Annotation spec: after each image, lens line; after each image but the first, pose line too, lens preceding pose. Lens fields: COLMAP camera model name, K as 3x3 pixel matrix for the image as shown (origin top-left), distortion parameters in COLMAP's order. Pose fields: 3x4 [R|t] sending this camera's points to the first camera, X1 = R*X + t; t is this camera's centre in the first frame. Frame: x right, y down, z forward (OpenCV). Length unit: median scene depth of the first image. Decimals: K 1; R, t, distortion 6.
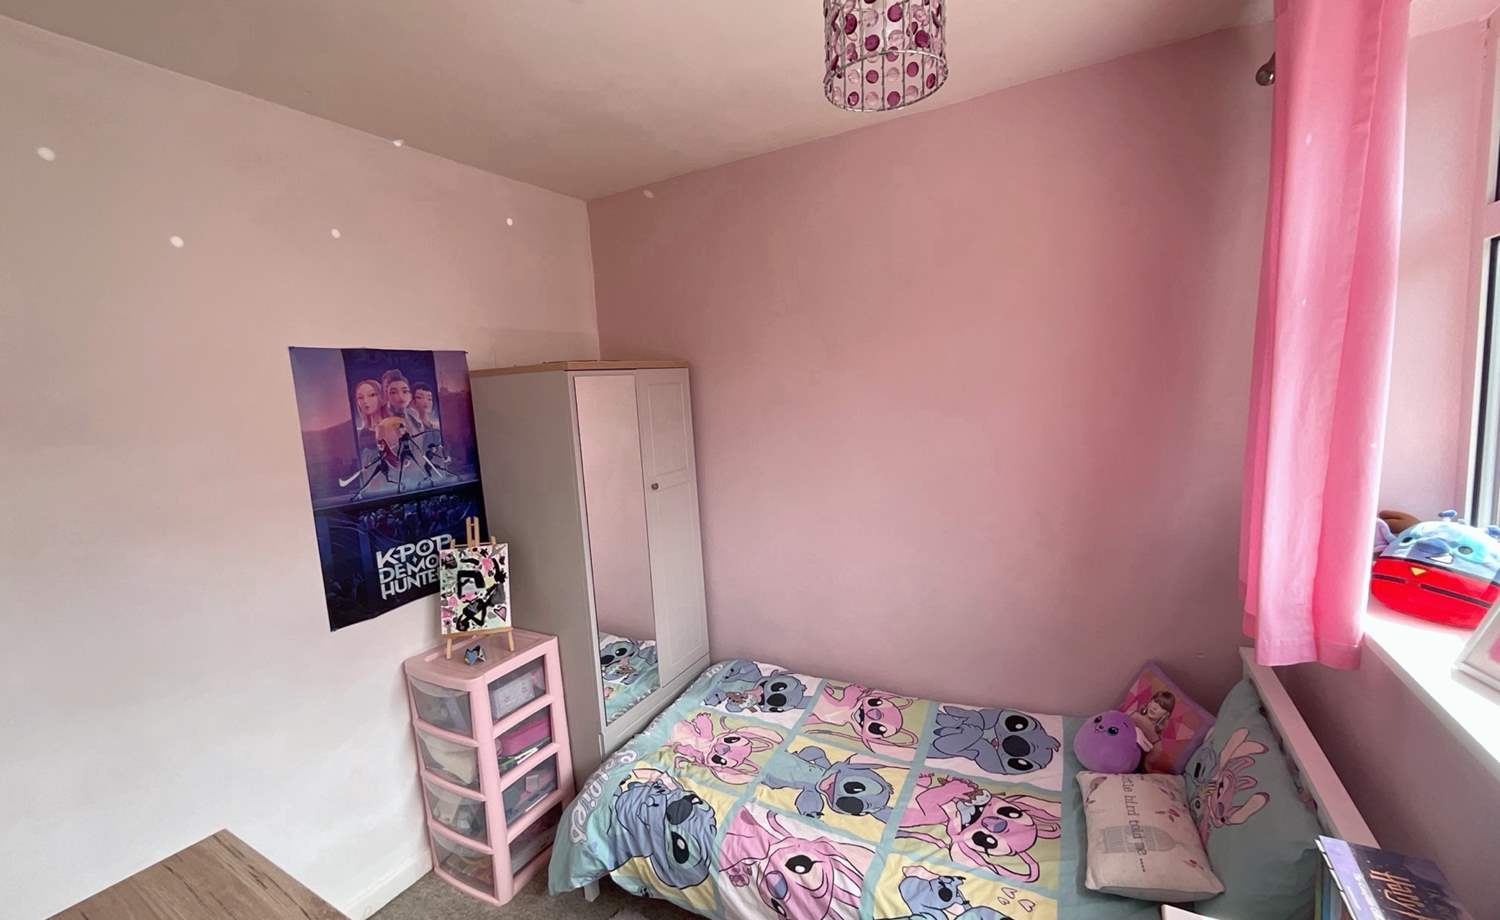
lens RADIAL K [[609.2, 0, 750.0], [0, 609.2, 460.0], [0, 0, 1]] dist [-0.002253, 0.000317]
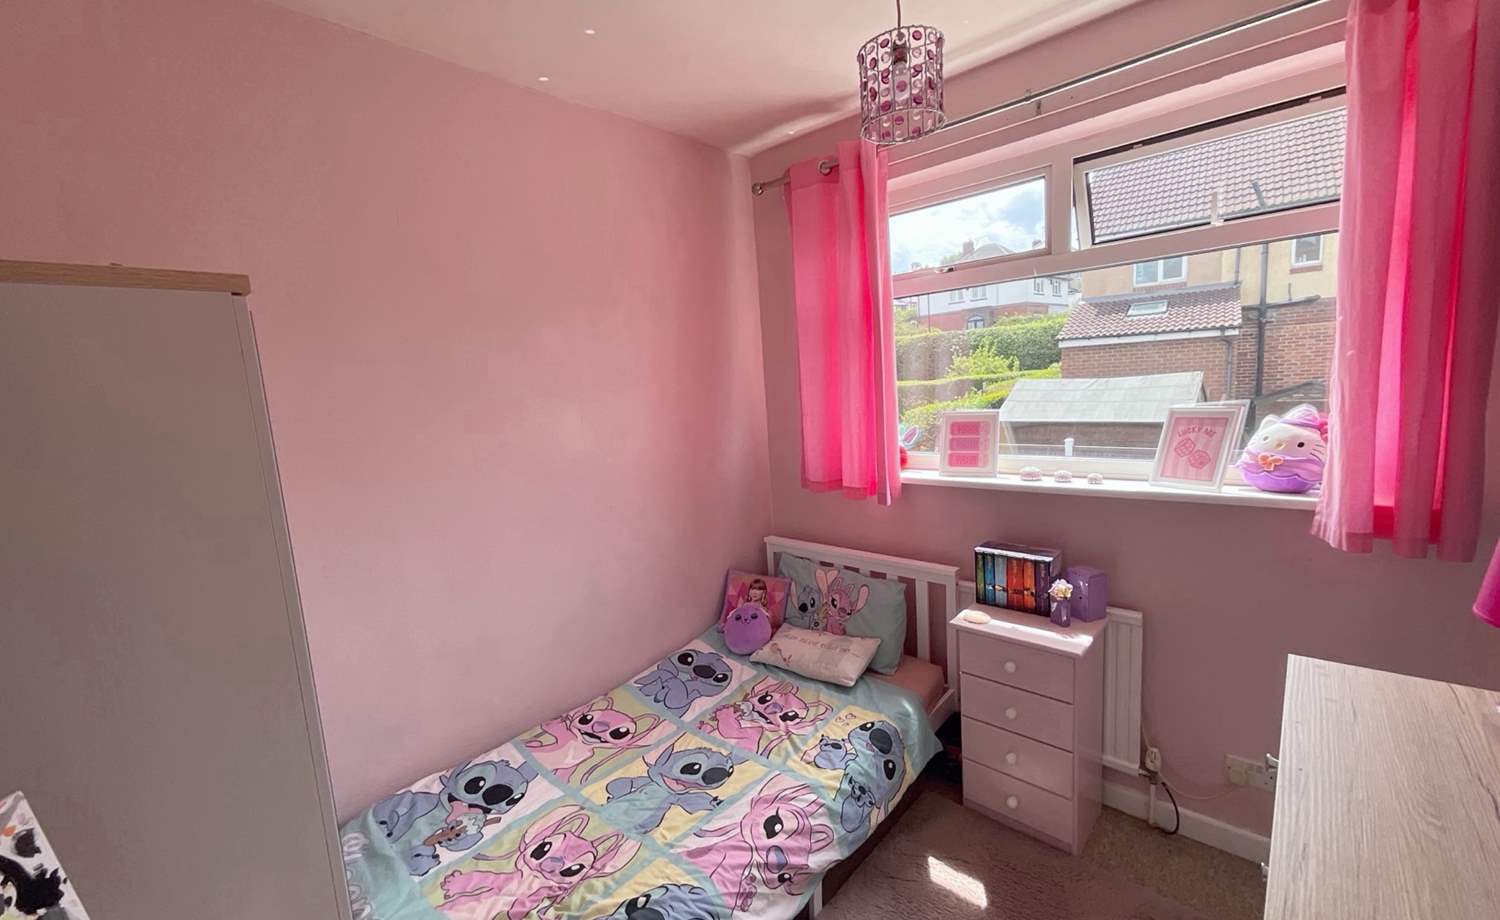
lens RADIAL K [[609.2, 0, 750.0], [0, 609.2, 460.0], [0, 0, 1]] dist [-0.002253, 0.000317]
pose [[0.236480, -0.096841, 0.966798, -0.674112], [0.169758, 0.983835, 0.057024, 0.008379], [-0.956692, 0.150637, 0.249096, 0.563449]]
